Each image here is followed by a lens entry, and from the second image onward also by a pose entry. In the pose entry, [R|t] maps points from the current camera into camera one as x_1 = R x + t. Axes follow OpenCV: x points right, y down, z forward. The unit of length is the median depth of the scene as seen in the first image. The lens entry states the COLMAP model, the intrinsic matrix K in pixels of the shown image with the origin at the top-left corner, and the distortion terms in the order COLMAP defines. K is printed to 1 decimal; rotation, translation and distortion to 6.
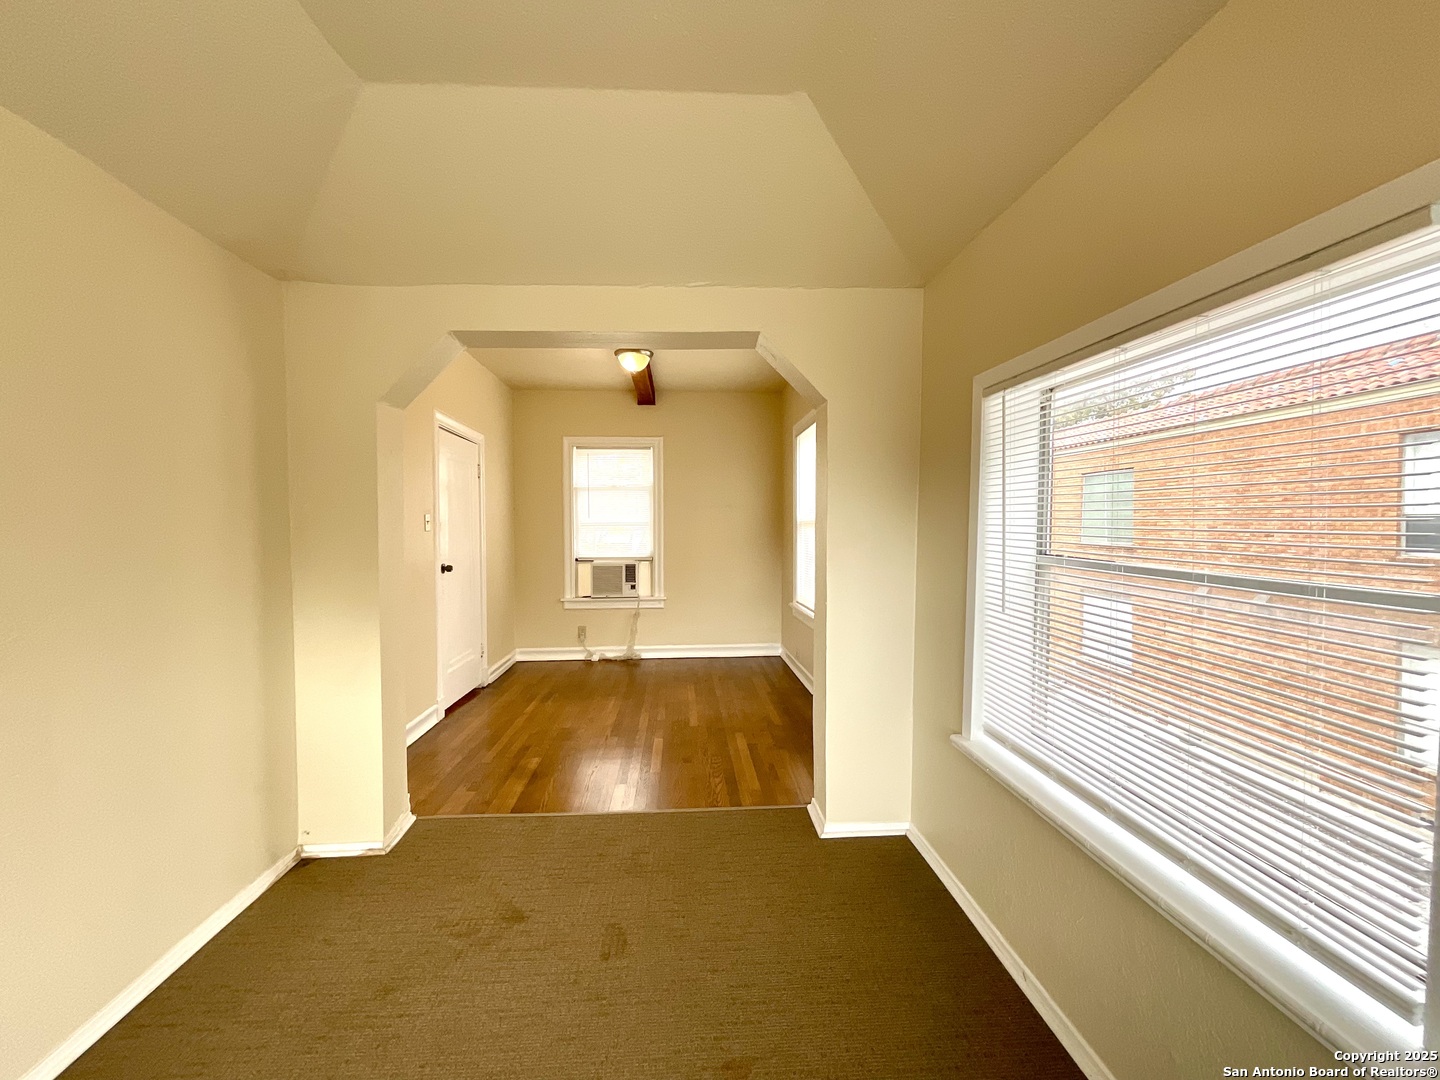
lens RADIAL K [[580.5, 0, 716.2], [0, 580.5, 545.7], [0, 0, 1]] dist [-0.000329, -0.000721]
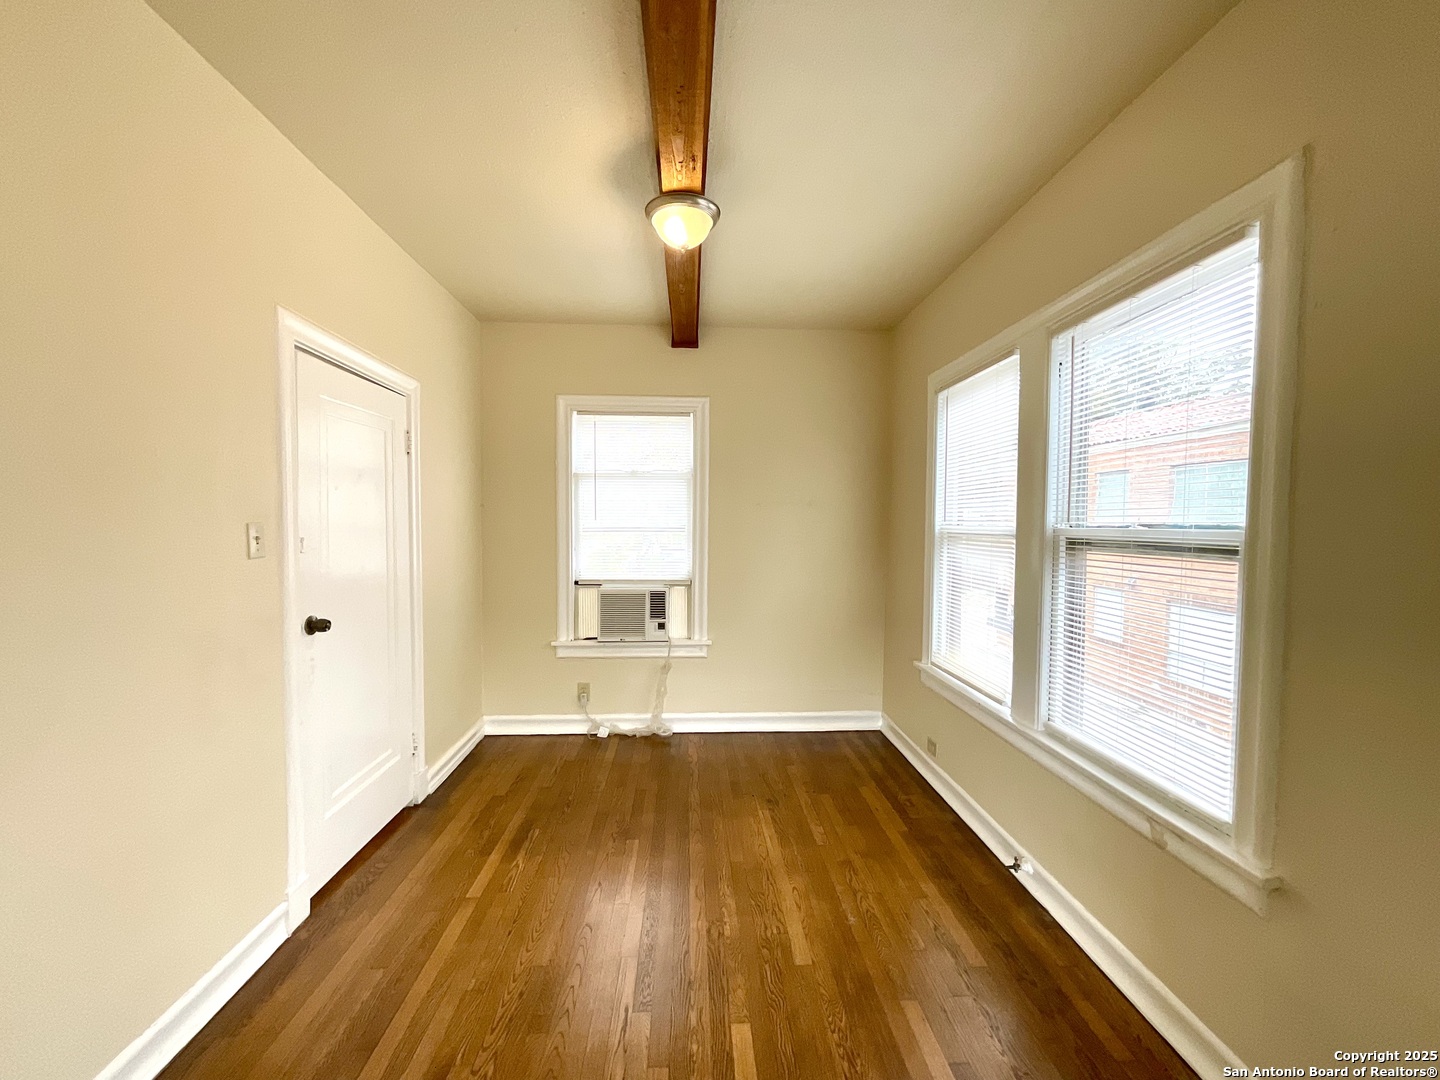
lens RADIAL K [[580.5, 0, 715.4], [0, 580.5, 544.5], [0, 0, 1]] dist [-0.000329, -0.000721]
pose [[0.999799, 0.012222, -0.015922, -0.072776], [-0.012001, 0.999831, 0.013895, -0.030999], [0.016089, -0.013701, 0.999777, 0.345070]]
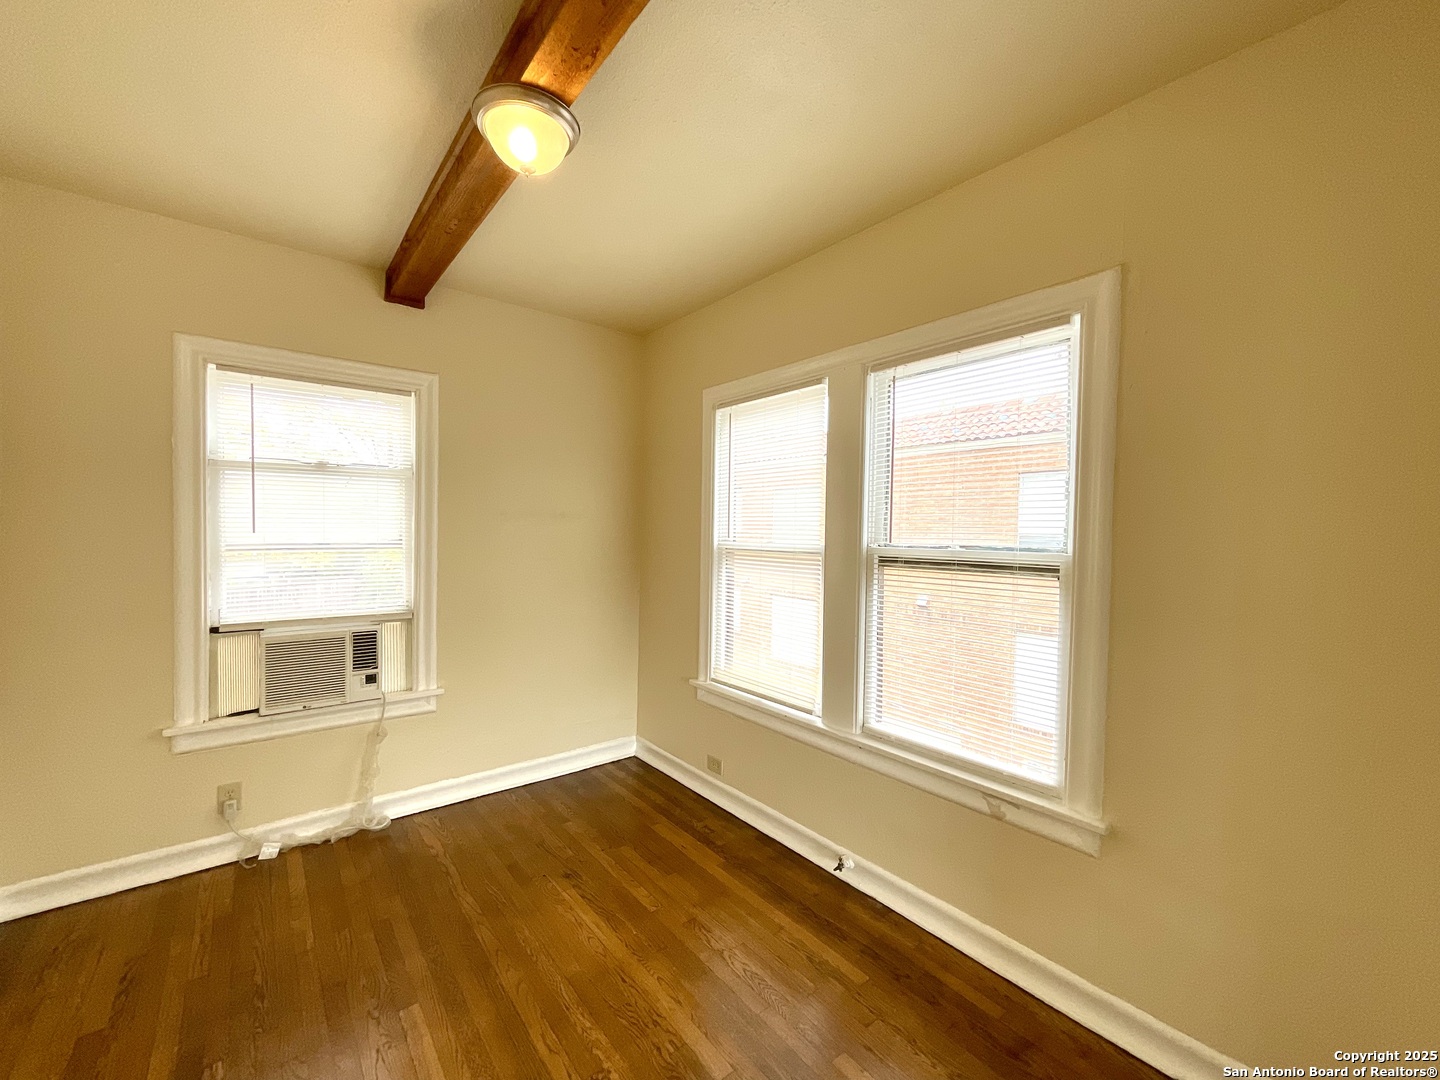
lens RADIAL K [[580.5, 0, 718.7], [0, 580.5, 545.3], [0, 0, 1]] dist [-0.000329, -0.000721]
pose [[0.819536, 0.002892, 0.573020, -0.182746], [-0.003807, 0.999993, 0.000399, -0.039975], [-0.573015, -0.002508, 0.819541, 0.445258]]
